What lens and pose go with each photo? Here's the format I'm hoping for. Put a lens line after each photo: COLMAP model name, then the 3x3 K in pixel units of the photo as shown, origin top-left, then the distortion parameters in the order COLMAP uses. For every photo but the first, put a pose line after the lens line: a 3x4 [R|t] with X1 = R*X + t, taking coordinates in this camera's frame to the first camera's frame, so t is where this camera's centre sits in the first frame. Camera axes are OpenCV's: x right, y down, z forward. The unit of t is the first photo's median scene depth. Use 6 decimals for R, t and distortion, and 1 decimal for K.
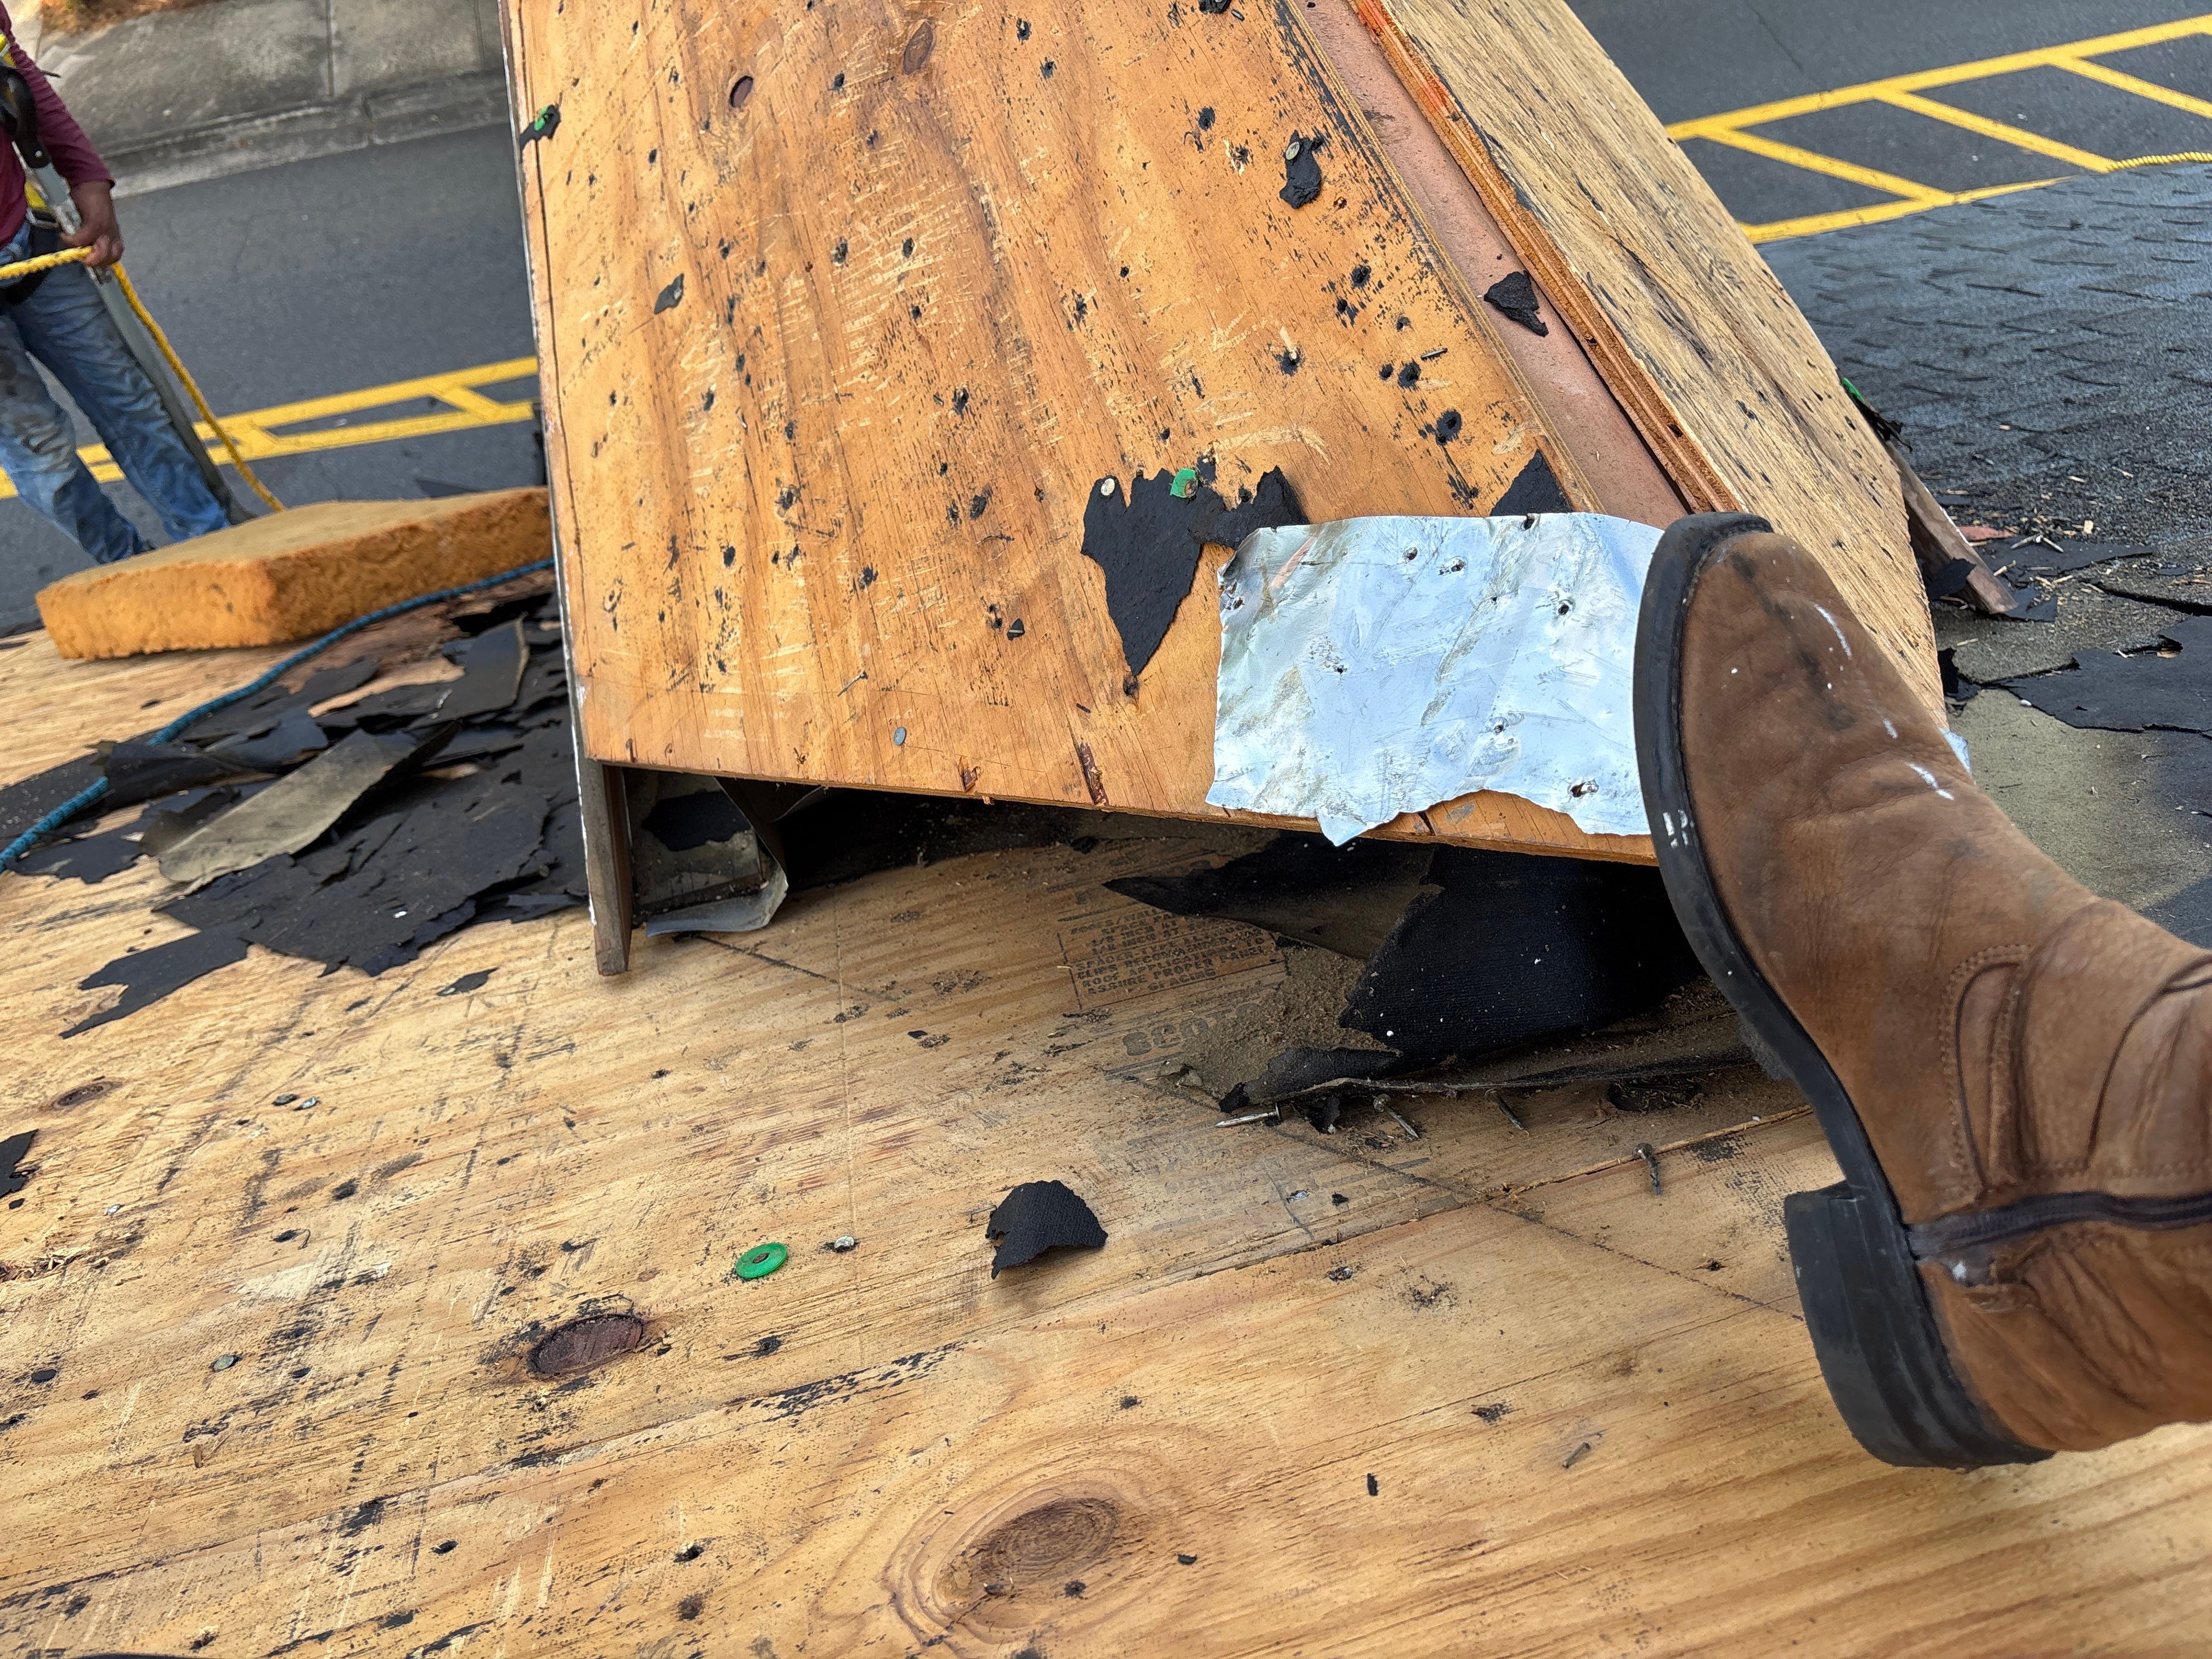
lens RADIAL K [[1792.4, 0, 1107.0], [0, 1792.4, 872.4], [0, 0, 1]] dist [0.016163, -0.010950]
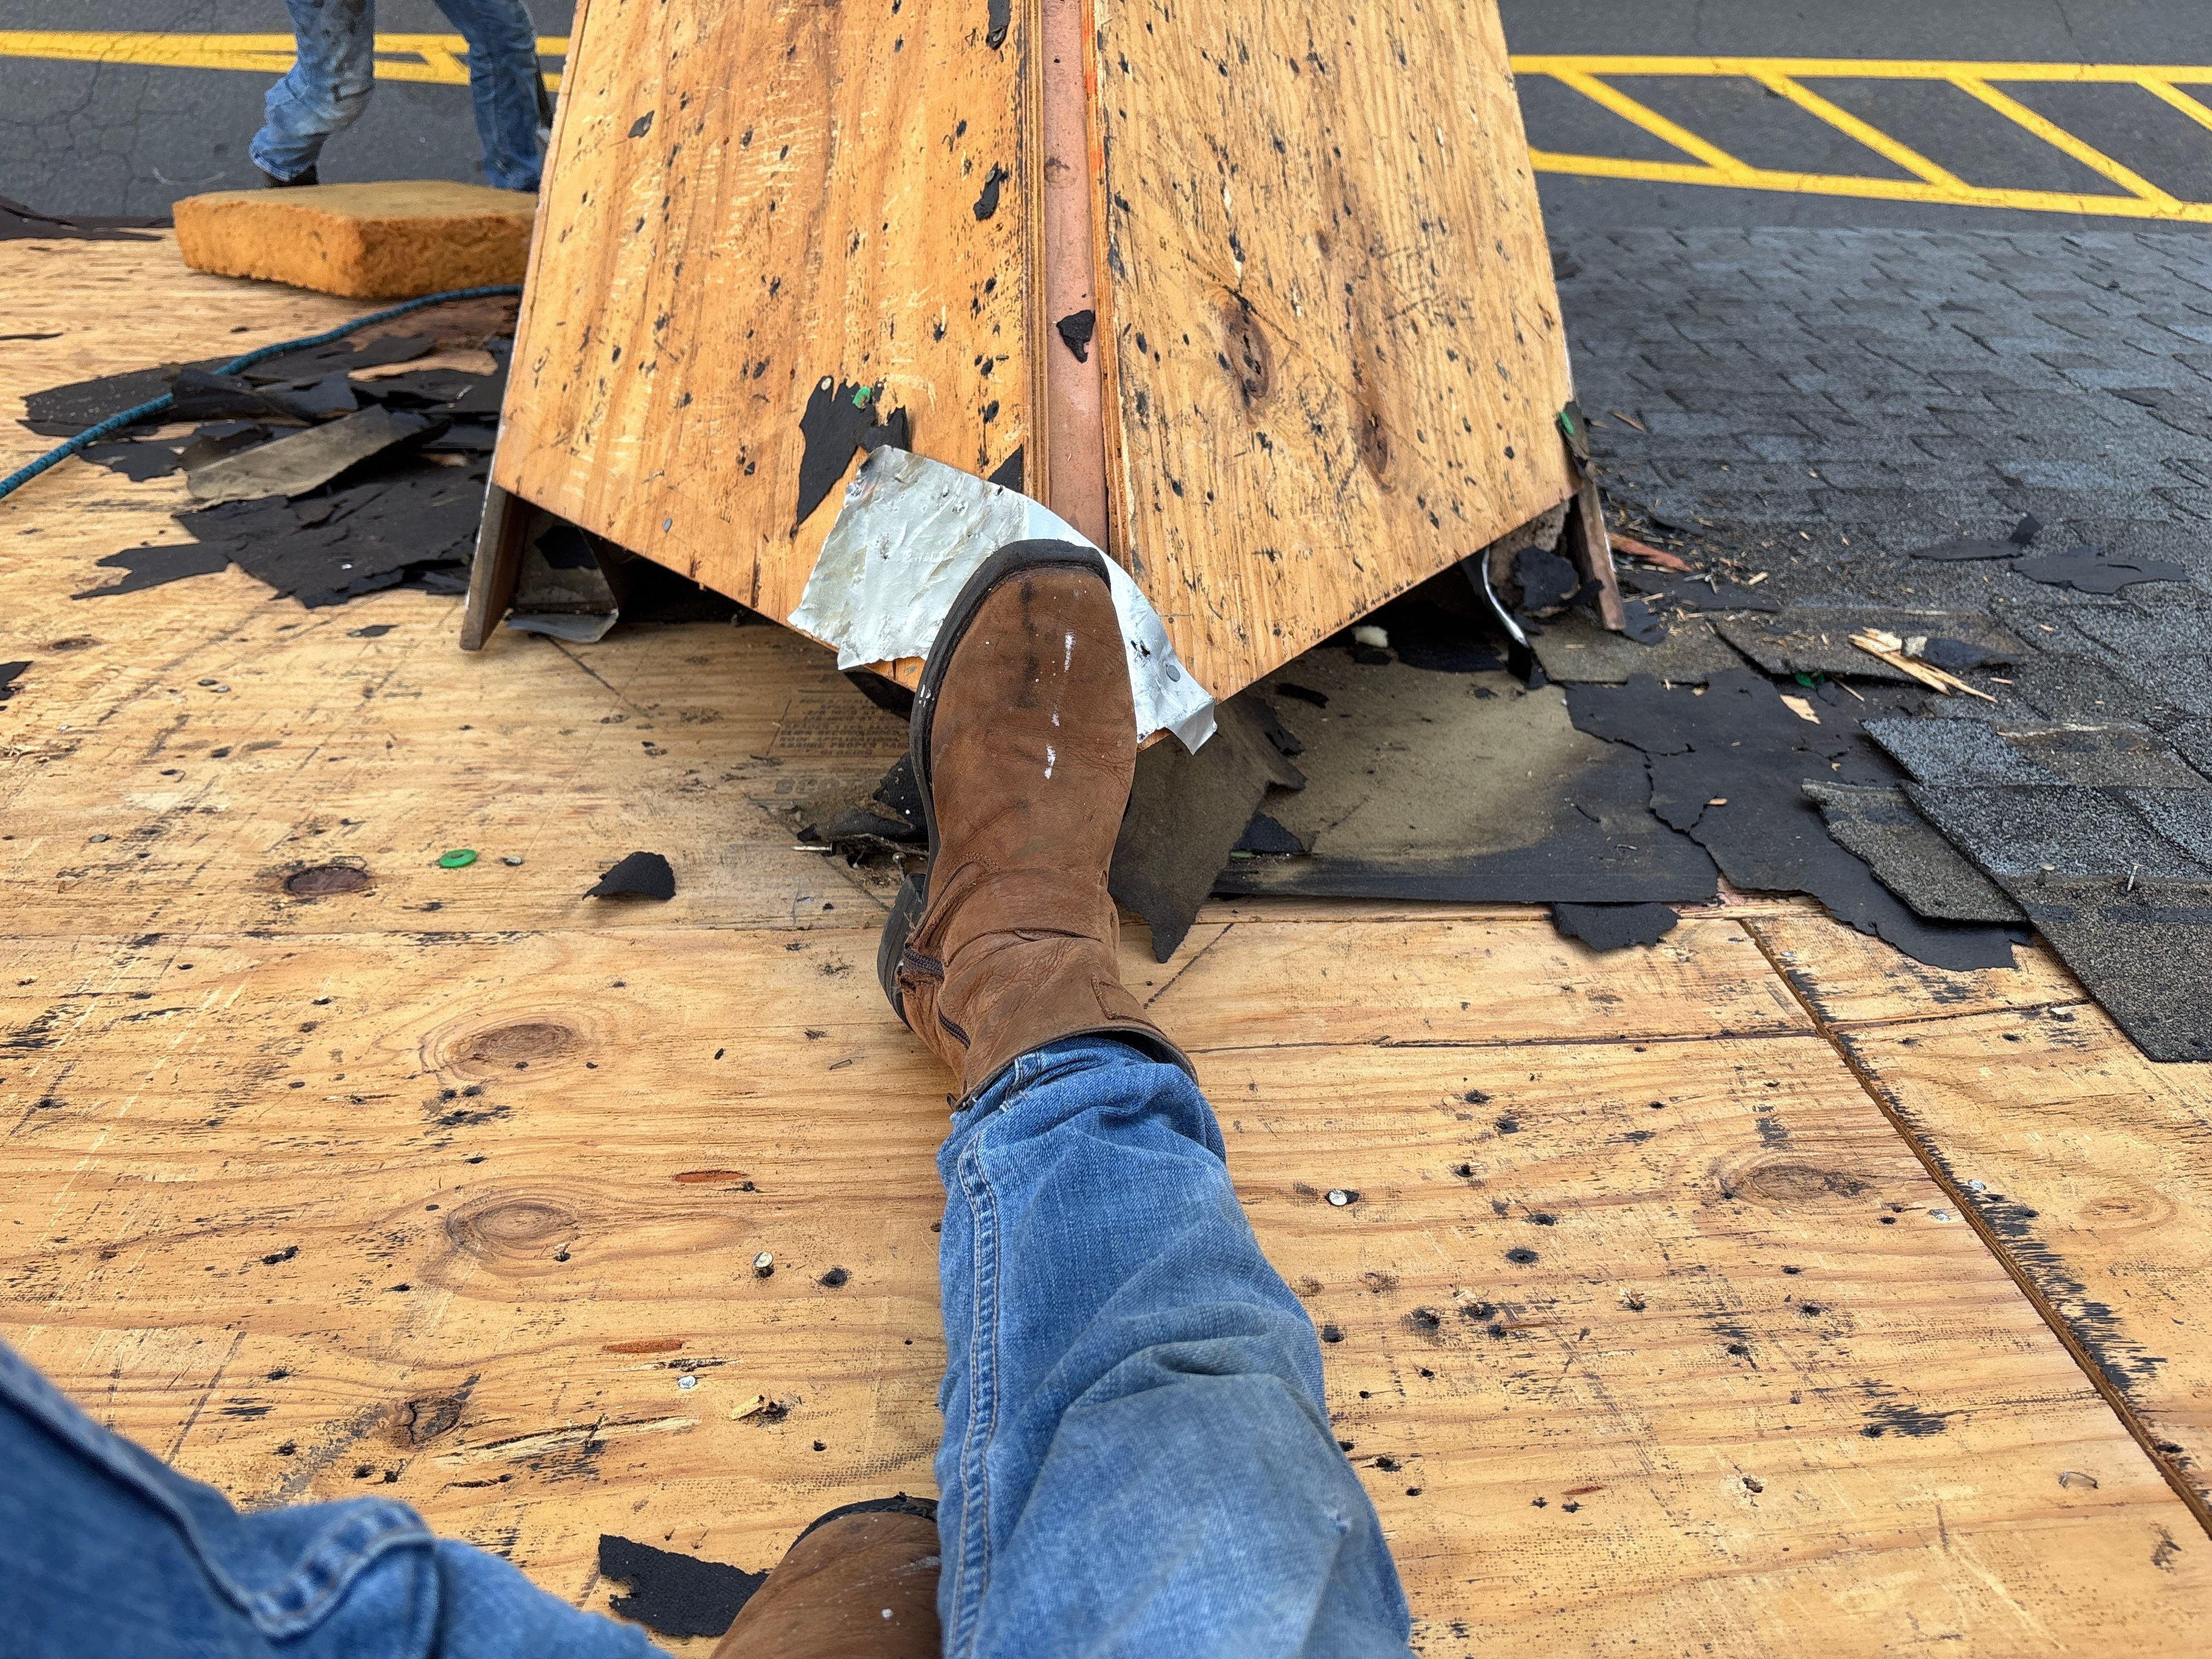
lens RADIAL K [[1792.4, 0, 1107.0], [0, 1792.4, 872.4], [0, 0, 1]] dist [0.016163, -0.010950]
pose [[0.970593, 0.239045, -0.028398, 0.270914], [-0.234471, 0.965490, 0.113371, -0.047386], [0.054519, -0.103378, 0.993147, -0.319925]]
